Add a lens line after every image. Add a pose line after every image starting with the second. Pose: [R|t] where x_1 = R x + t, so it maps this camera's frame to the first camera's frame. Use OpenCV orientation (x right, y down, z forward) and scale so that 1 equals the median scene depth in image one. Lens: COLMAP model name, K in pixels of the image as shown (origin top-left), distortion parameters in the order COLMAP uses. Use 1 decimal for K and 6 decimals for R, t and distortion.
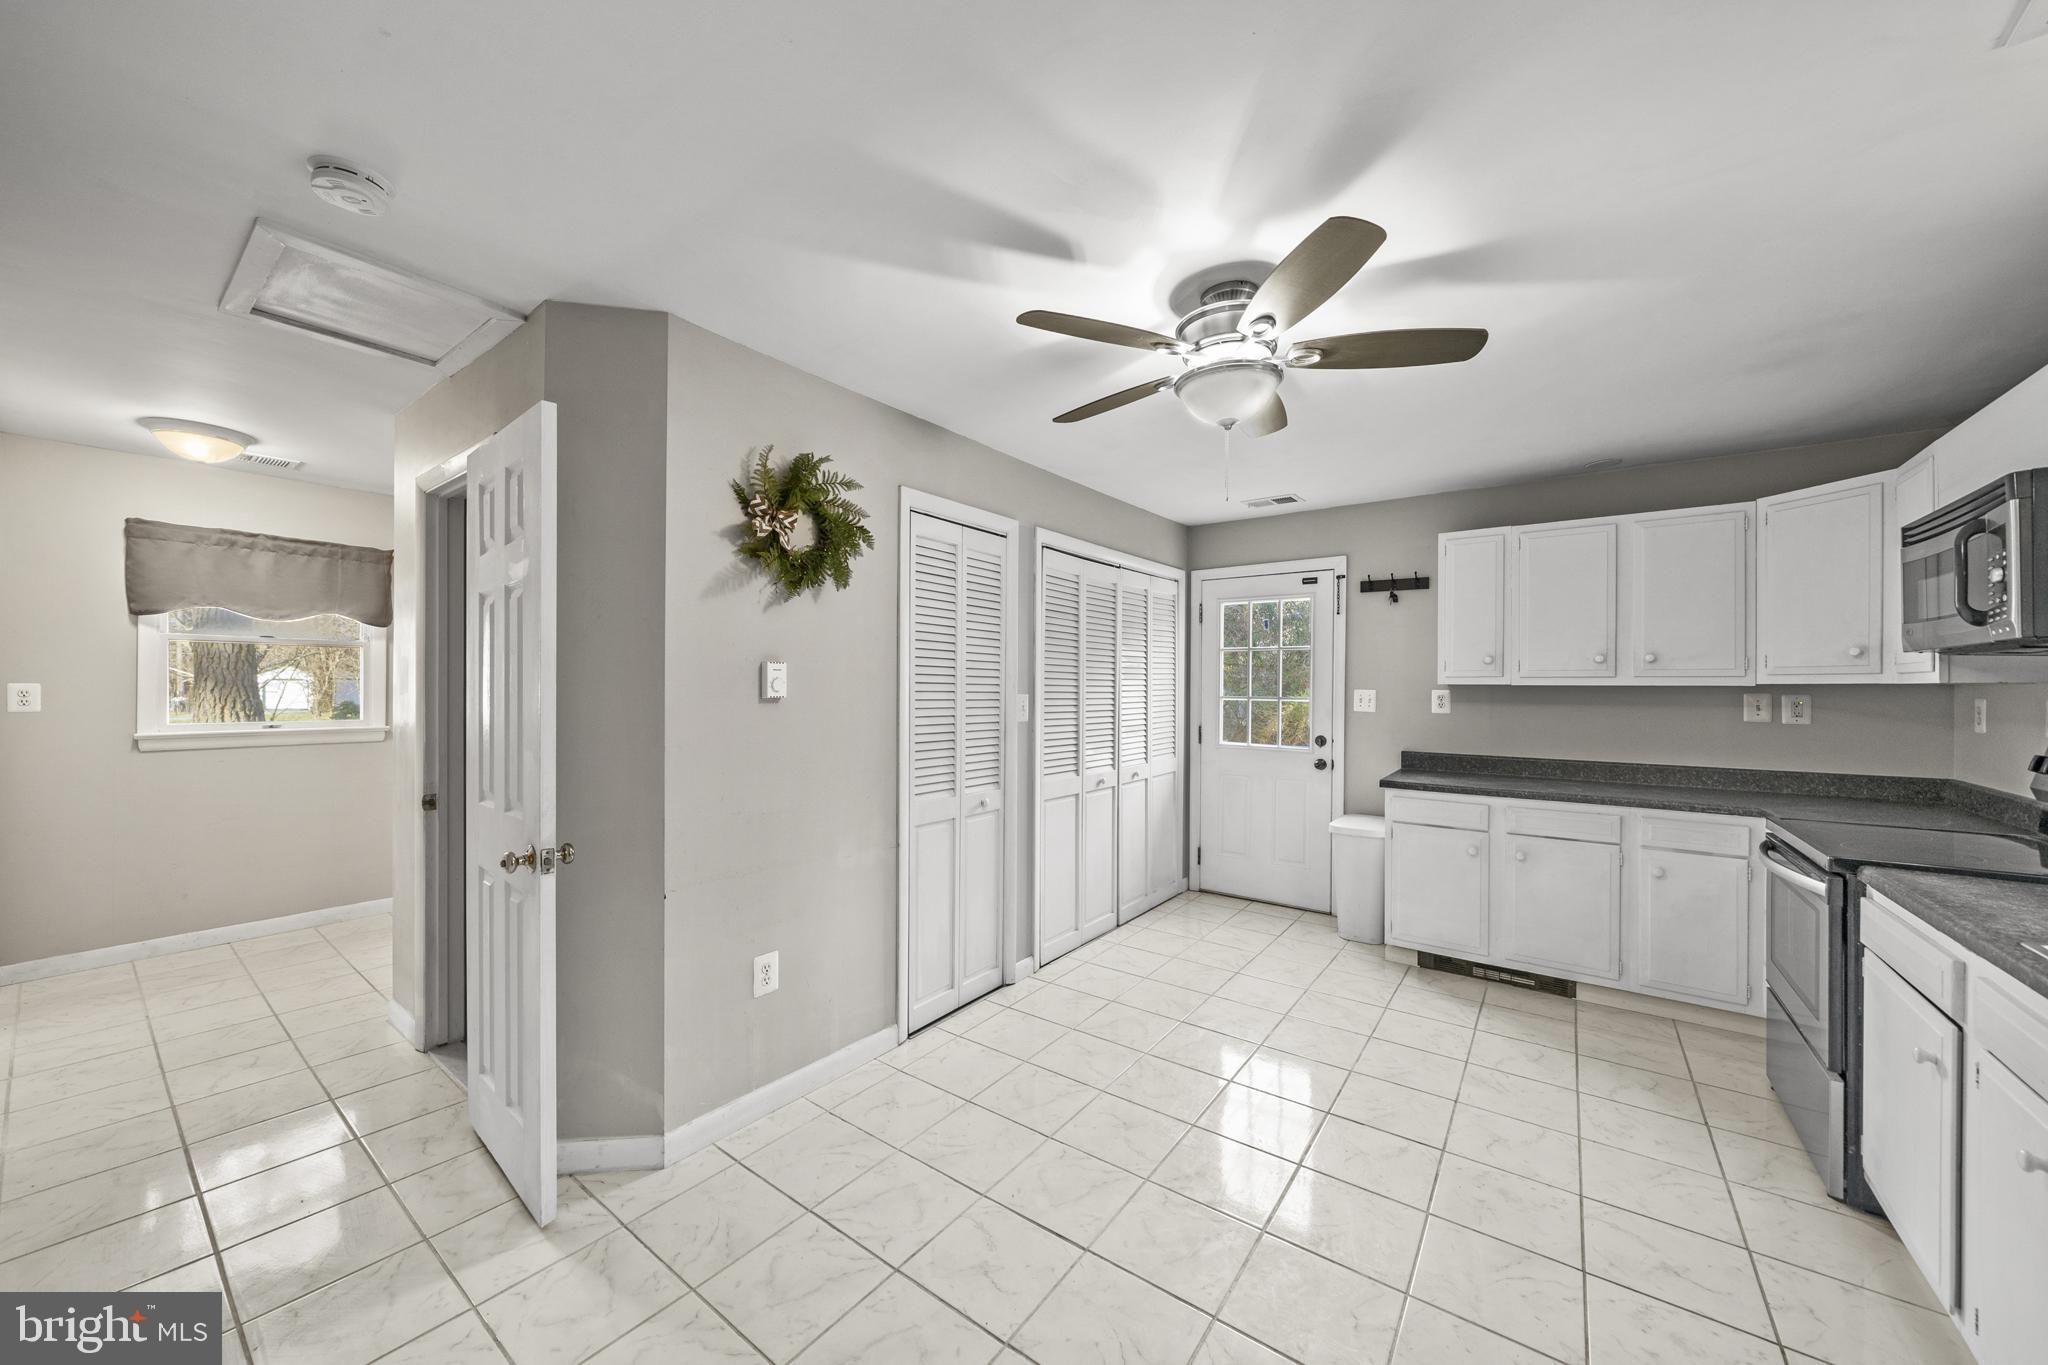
lens RADIAL K [[752.0, 0, 1024.0], [0, 752.0, 682.5], [0, 0, 1]] dist [-0.001038, -0.000175]
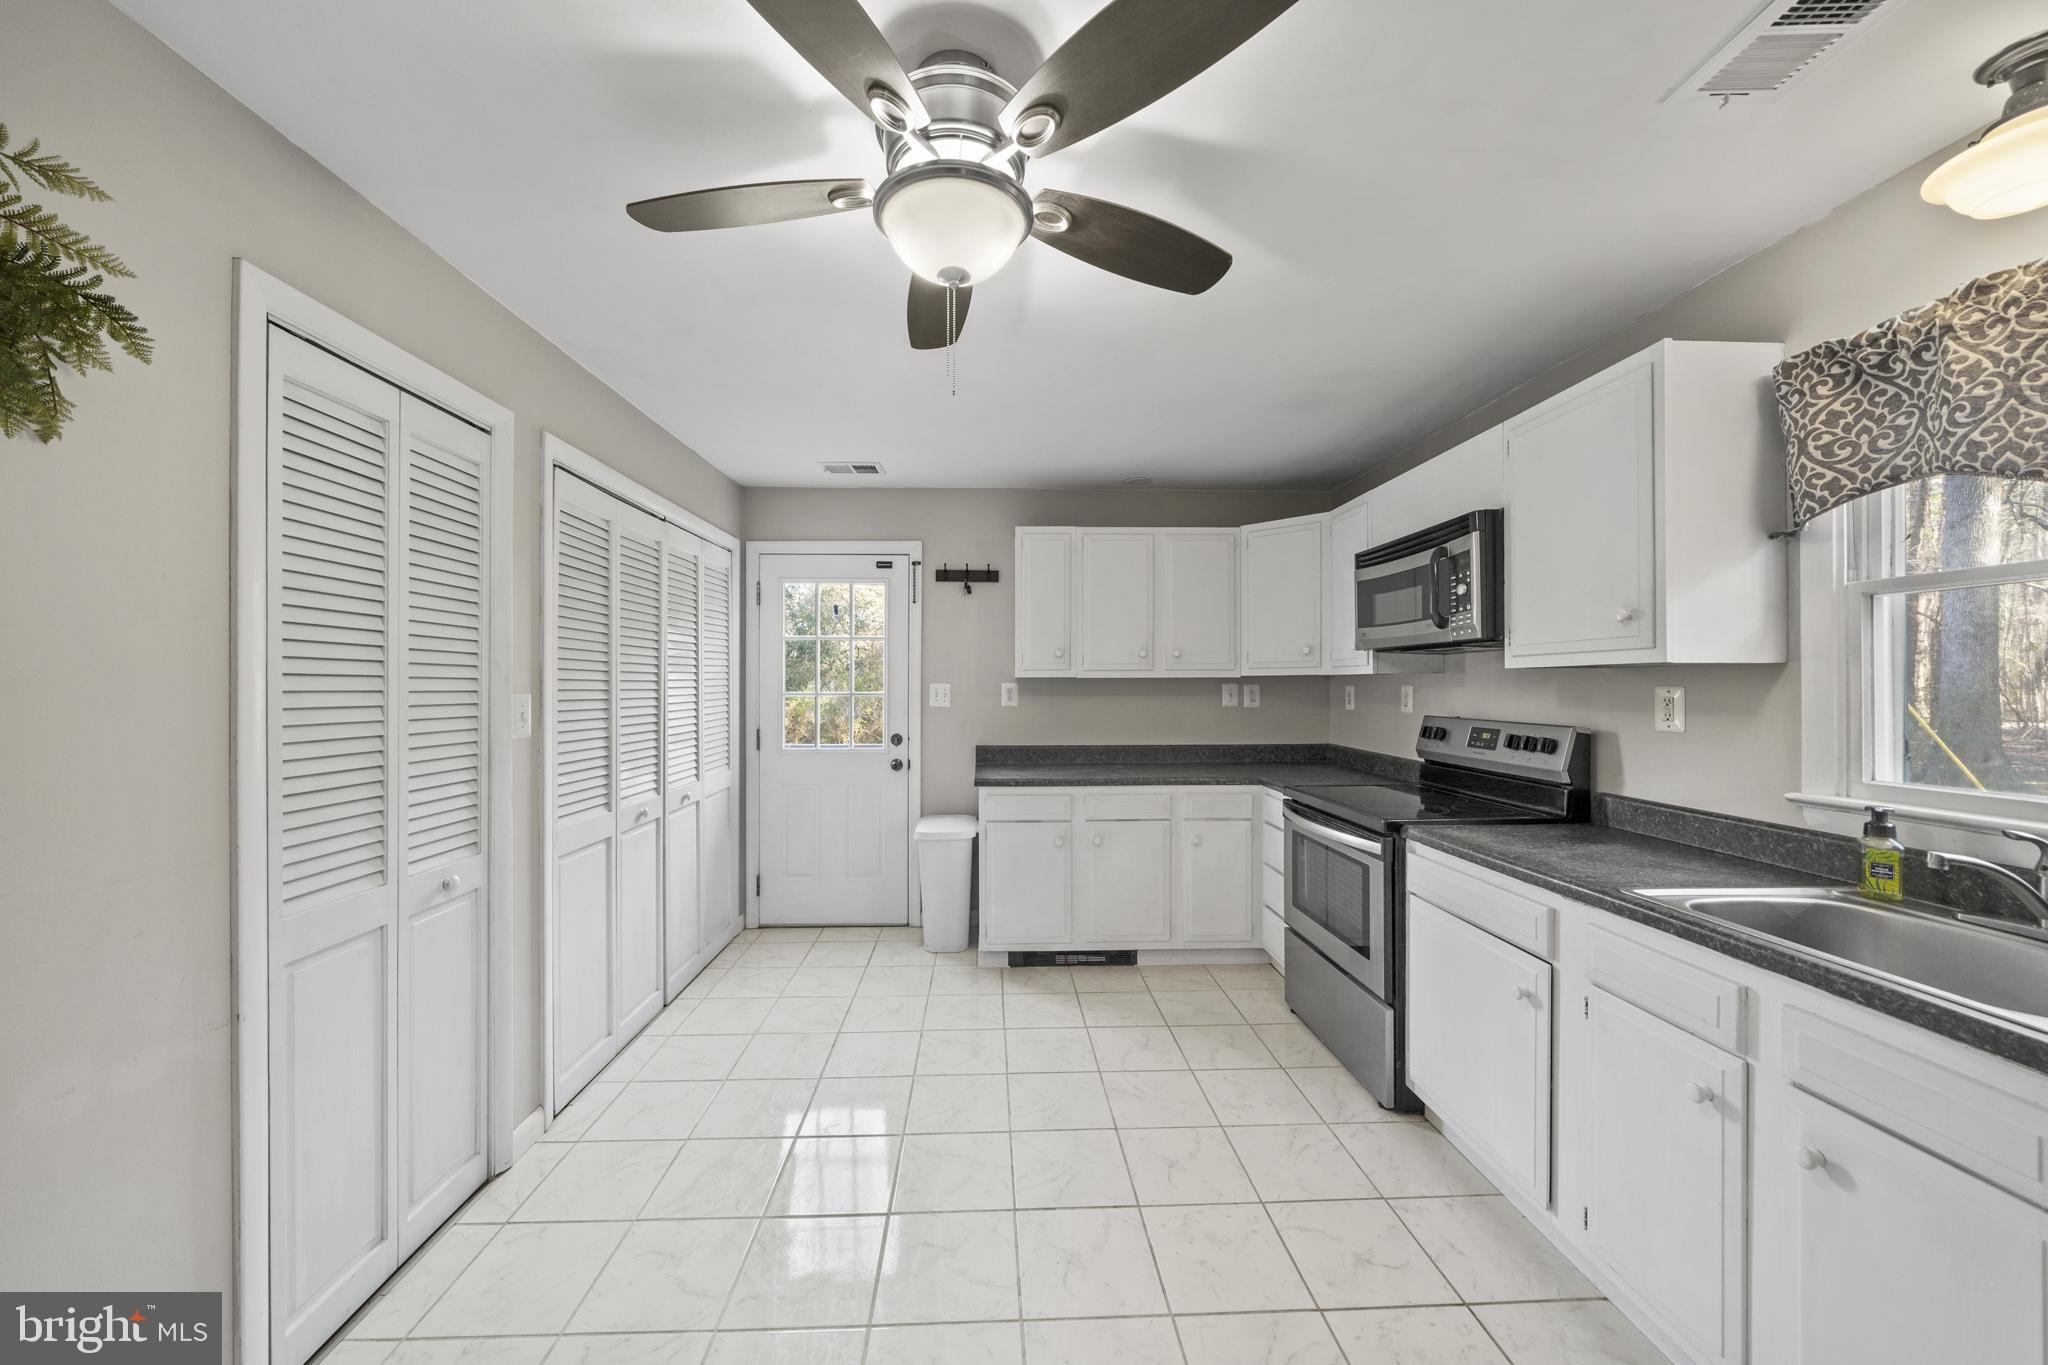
lens RADIAL K [[723.1, 0, 1012.6], [0, 723.1, 680.3], [0, 0, 1]] dist [-0.002889, -0.000231]
pose [[0.789912, -0.005135, 0.613199, -0.049006], [0.004207, 0.999987, 0.002954, 0.004232], [-0.613206, 0.000246, 0.789923, 0.289443]]
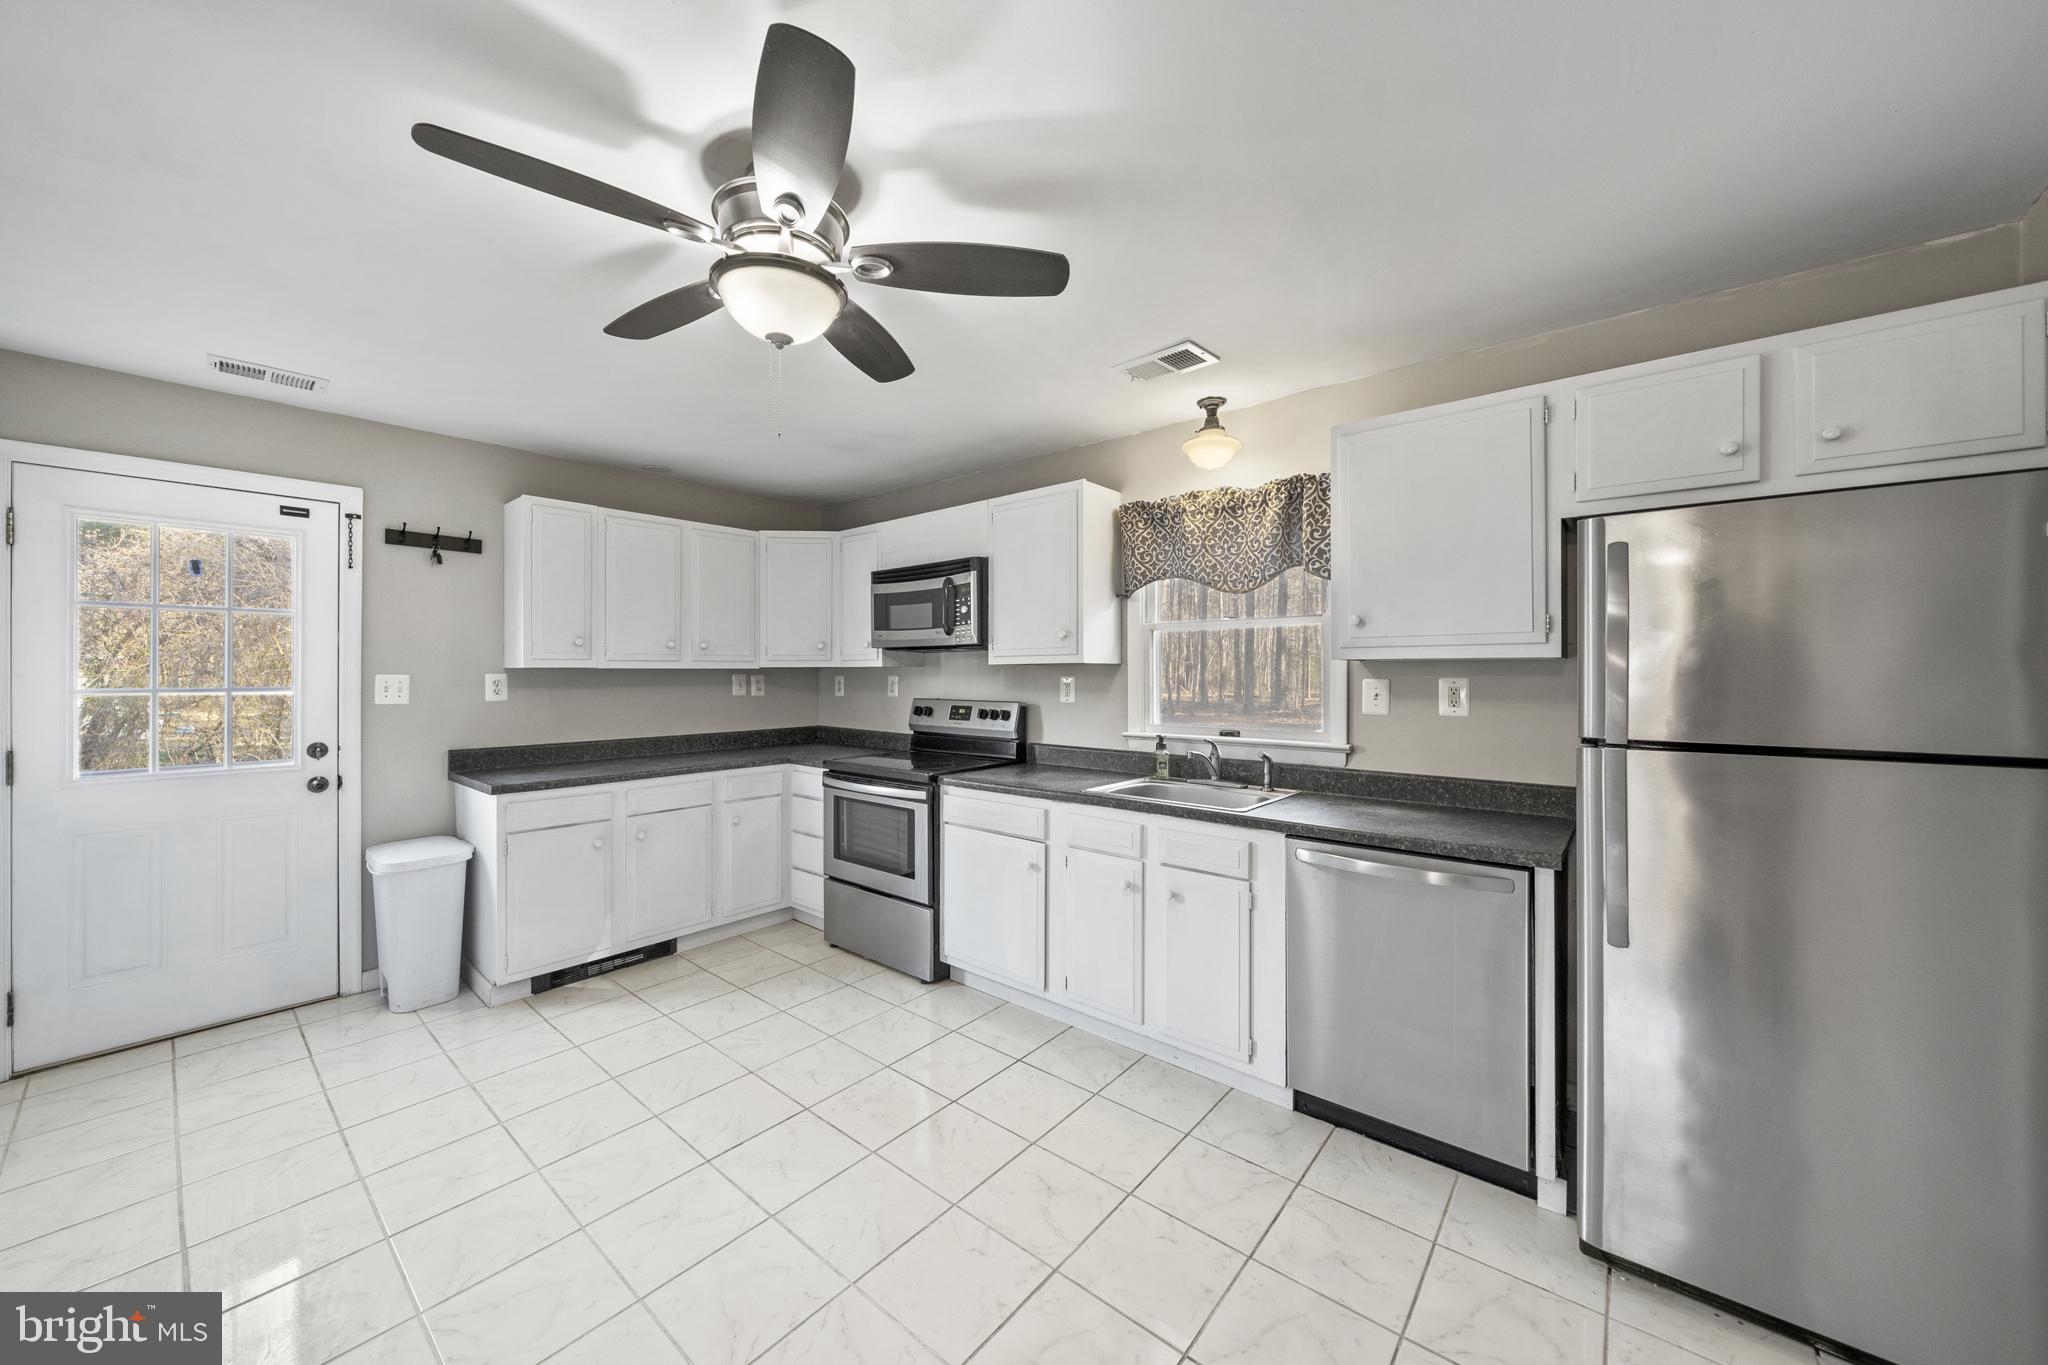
lens RADIAL K [[729.1, 0, 1026.9], [0, 729.1, 673.8], [0, 0, 1]] dist [-0.001330, -0.000072]
pose [[0.069190, -0.009114, 0.997562, -0.298952], [-0.002964, 0.999952, 0.009342, 0.000095], [-0.997599, -0.003603, 0.069159, 0.424460]]
